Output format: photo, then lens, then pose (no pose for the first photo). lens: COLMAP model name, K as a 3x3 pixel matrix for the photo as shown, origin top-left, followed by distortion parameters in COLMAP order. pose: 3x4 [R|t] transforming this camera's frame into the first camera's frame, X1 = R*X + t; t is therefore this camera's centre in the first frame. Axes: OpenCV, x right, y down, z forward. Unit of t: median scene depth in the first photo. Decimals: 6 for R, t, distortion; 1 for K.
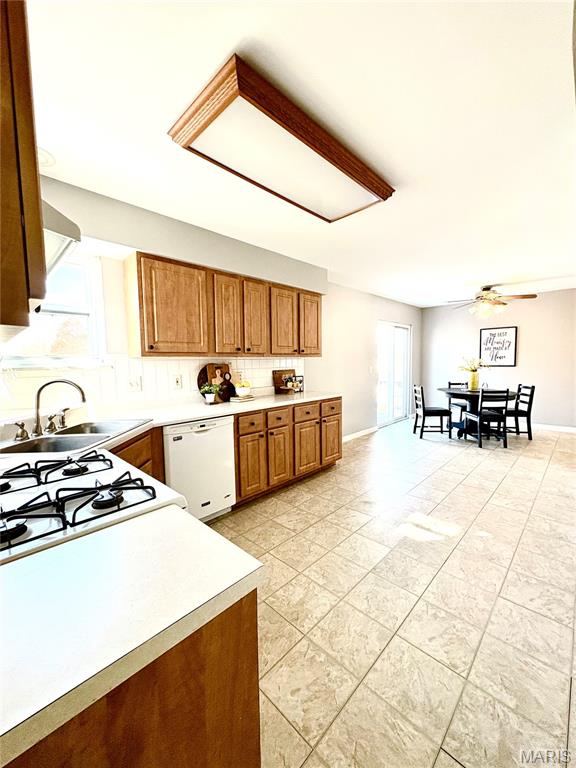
lens RADIAL K [[305.1, 0, 287.9], [0, 305.1, 385.5], [0, 0, 1]] dist [-0.003420, 0.000691]
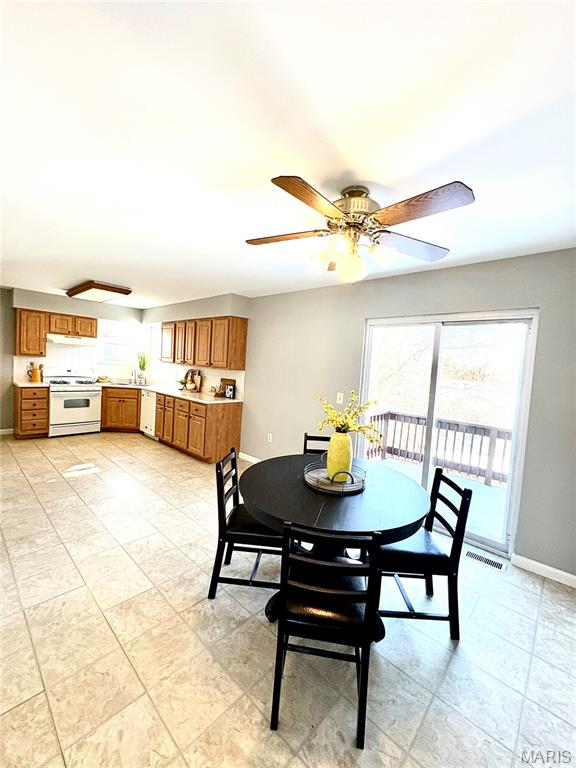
lens RADIAL K [[305.1, 0, 287.6], [0, 305.1, 382.4], [0, 0, 1]] dist [-0.003420, 0.000691]
pose [[0.041096, 0.071583, -0.996588, 1.886213], [-0.146195, 0.987126, 0.064875, -0.231789], [0.988402, 0.143030, 0.051032, 1.745482]]
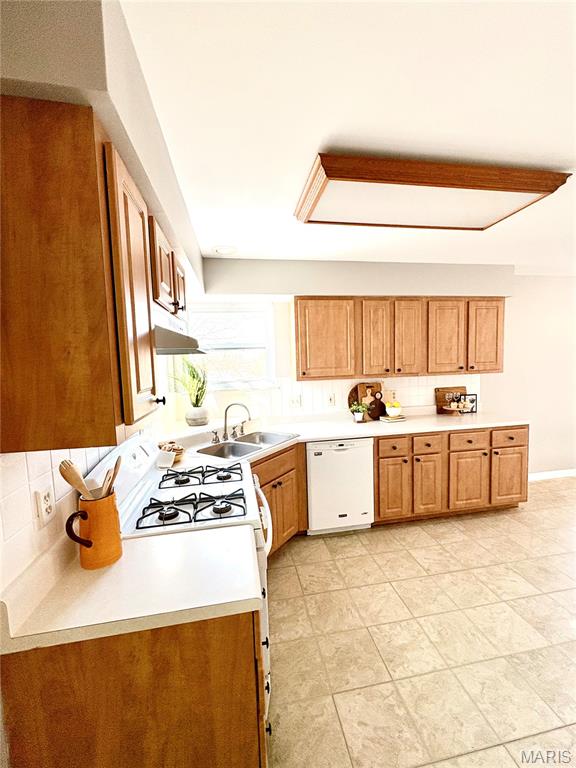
lens RADIAL K [[305.1, 0, 288.0], [0, 305.1, 385.9], [0, 0, 1]] dist [-0.003420, 0.000691]
pose [[0.809405, 0.034912, -0.586212, 0.185439], [-0.026358, 0.999385, 0.023126, -0.093155], [0.586658, -0.003267, 0.809828, -0.007147]]
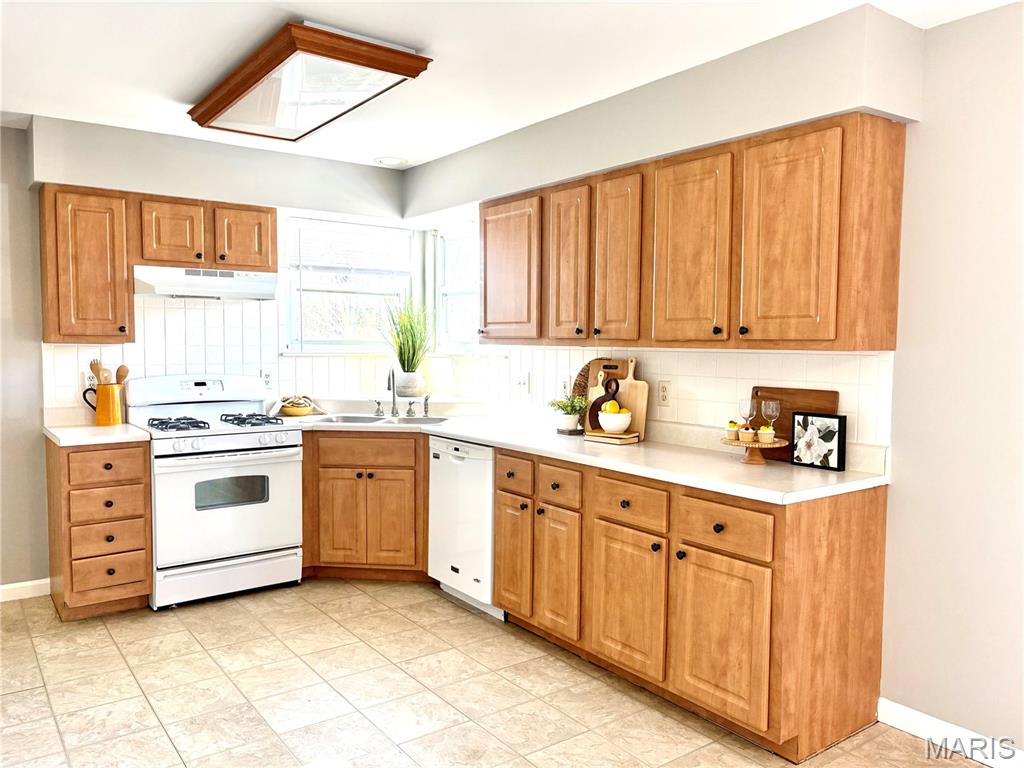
lens RADIAL K [[780.0, 0, 513.8], [0, 780.0, 385.9], [0, 0, 1]] dist [0.030765, -0.040064]
pose [[-0.160485, 0.070703, -0.984503, 1.228127], [-0.087049, 0.992531, 0.085470, -0.144556], [0.983192, 0.099416, -0.153132, 1.236571]]
